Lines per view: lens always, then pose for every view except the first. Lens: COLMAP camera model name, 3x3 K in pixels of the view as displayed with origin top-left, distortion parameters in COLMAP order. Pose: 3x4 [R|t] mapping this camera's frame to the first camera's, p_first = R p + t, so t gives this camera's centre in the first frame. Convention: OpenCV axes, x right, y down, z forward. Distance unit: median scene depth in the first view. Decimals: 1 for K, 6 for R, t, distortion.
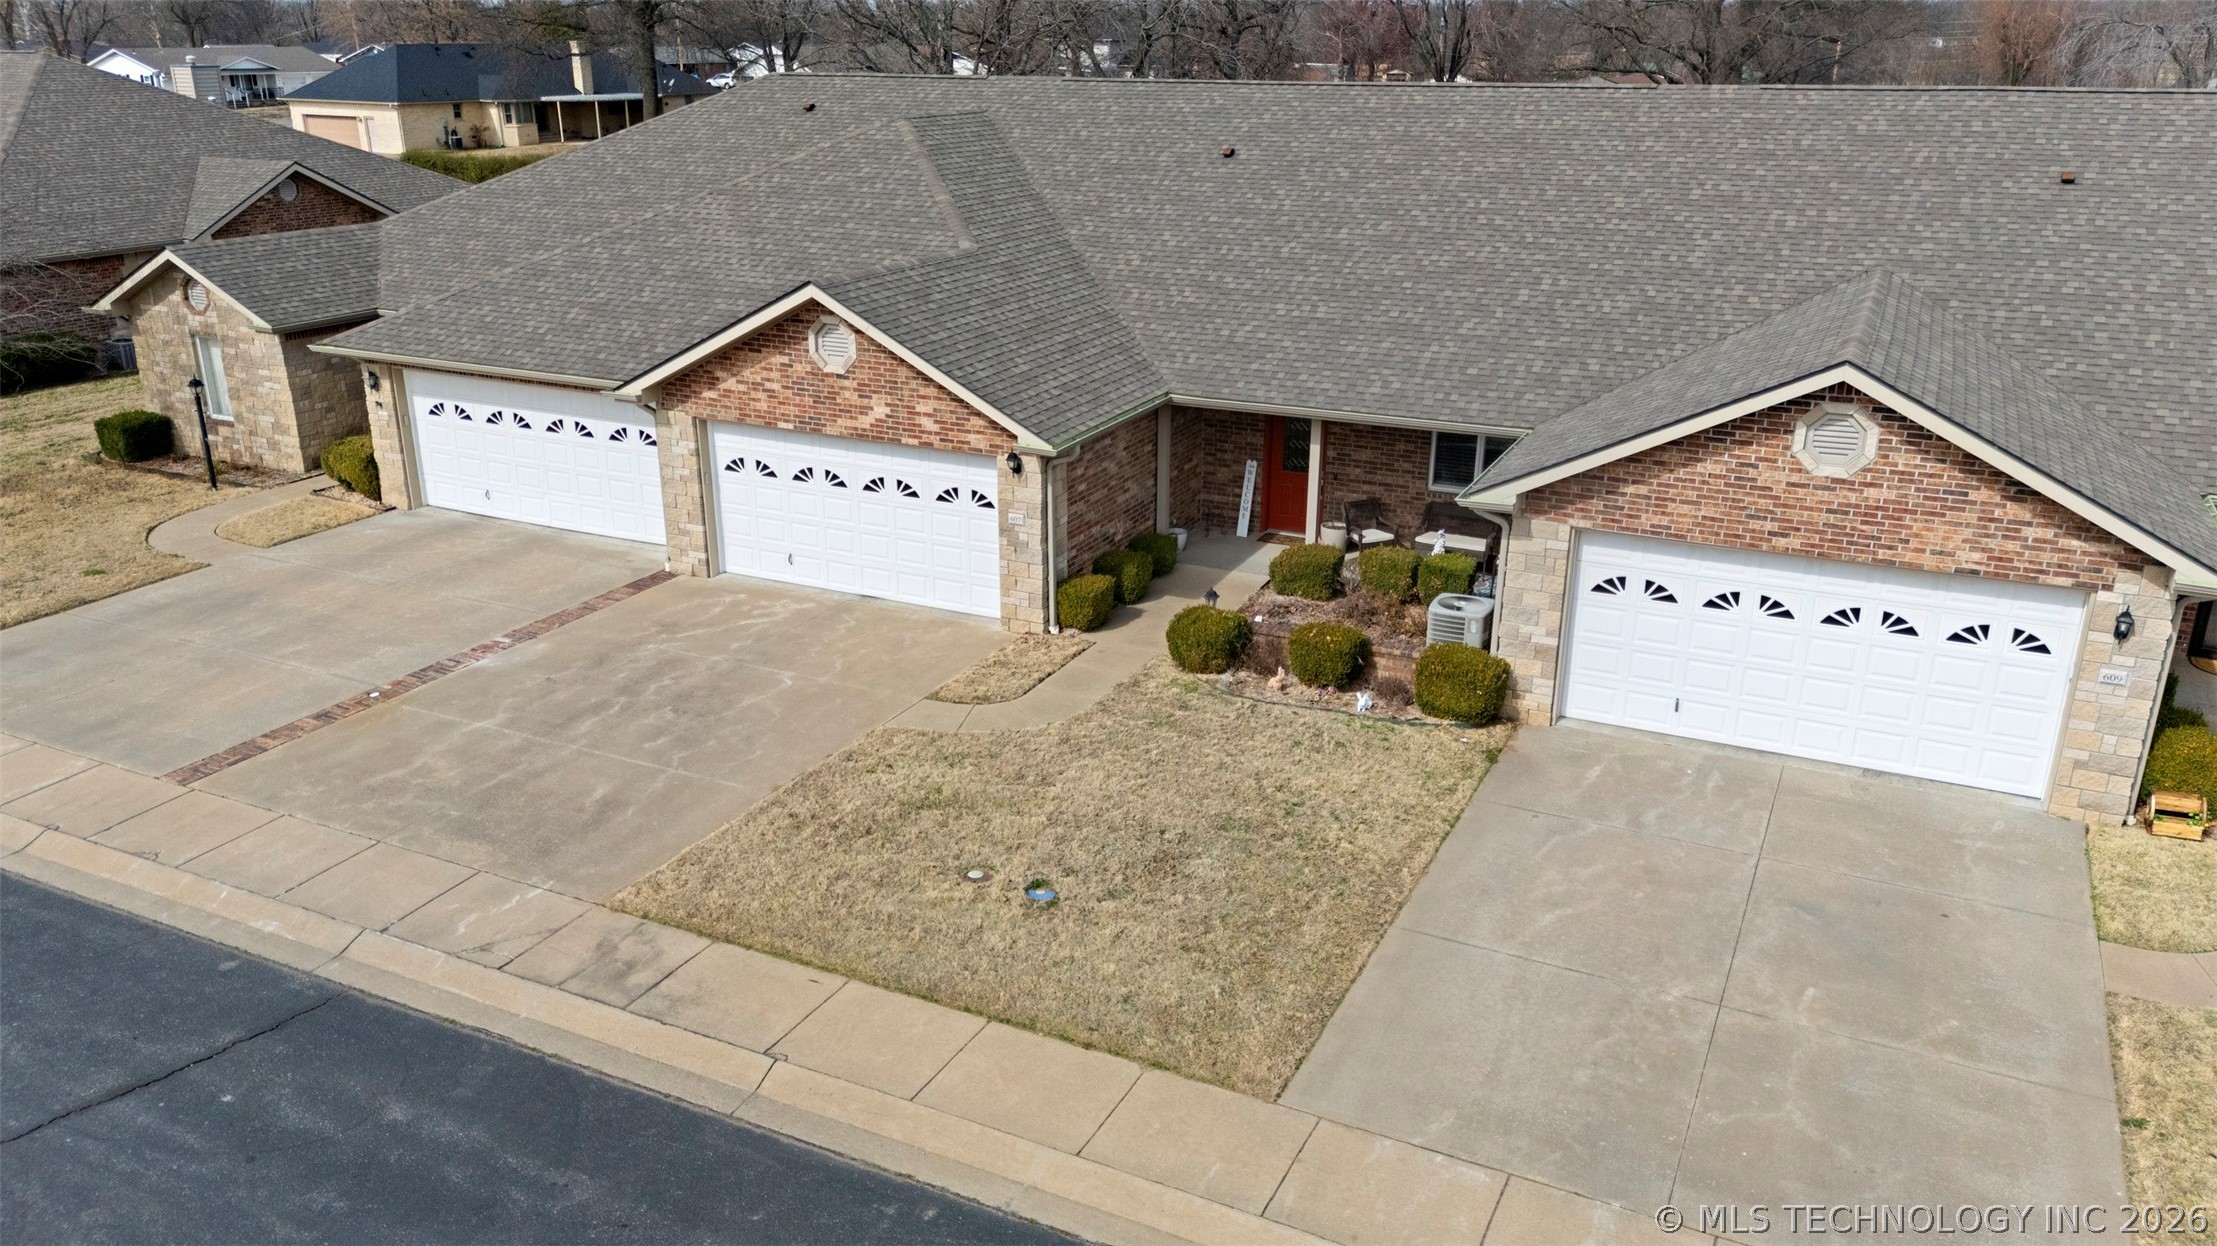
lens RADIAL K [[1639.3, 0, 1098.3], [0, 1639.3, 625.4], [0, 0, 1]] dist [0.087954, -0.094635]
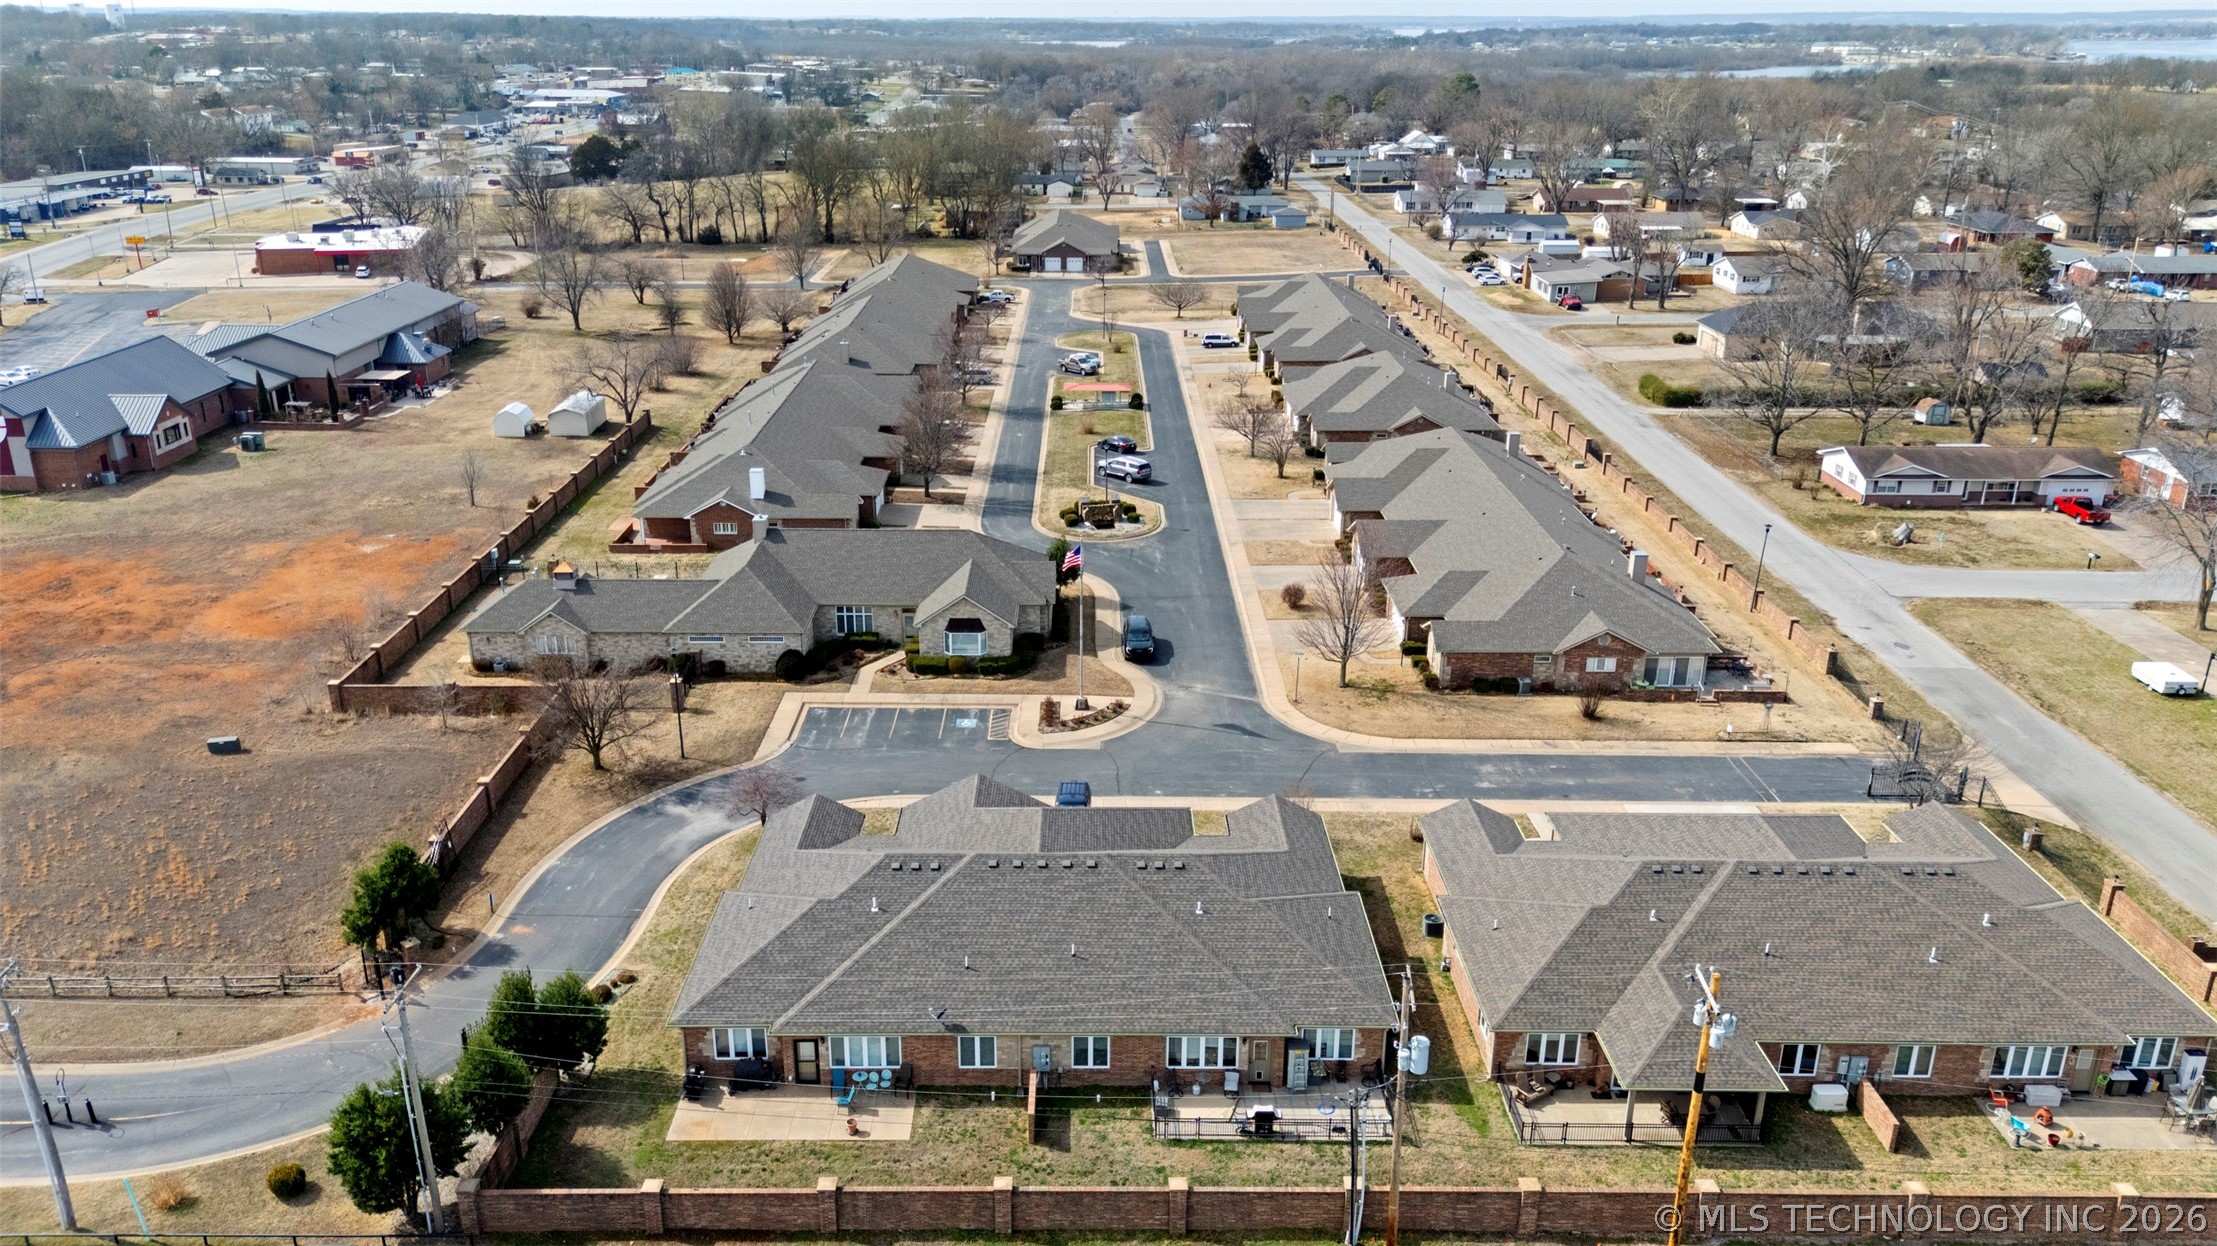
lens RADIAL K [[1639.3, 0, 1098.3], [0, 1639.3, 625.4], [0, 0, 1]] dist [0.087954, -0.094635]
pose [[0.447870, 0.308197, -0.839301, 4.730101], [-0.306470, 0.934762, 0.179711, -0.511461], [0.839934, 0.176733, 0.513105, -2.827420]]
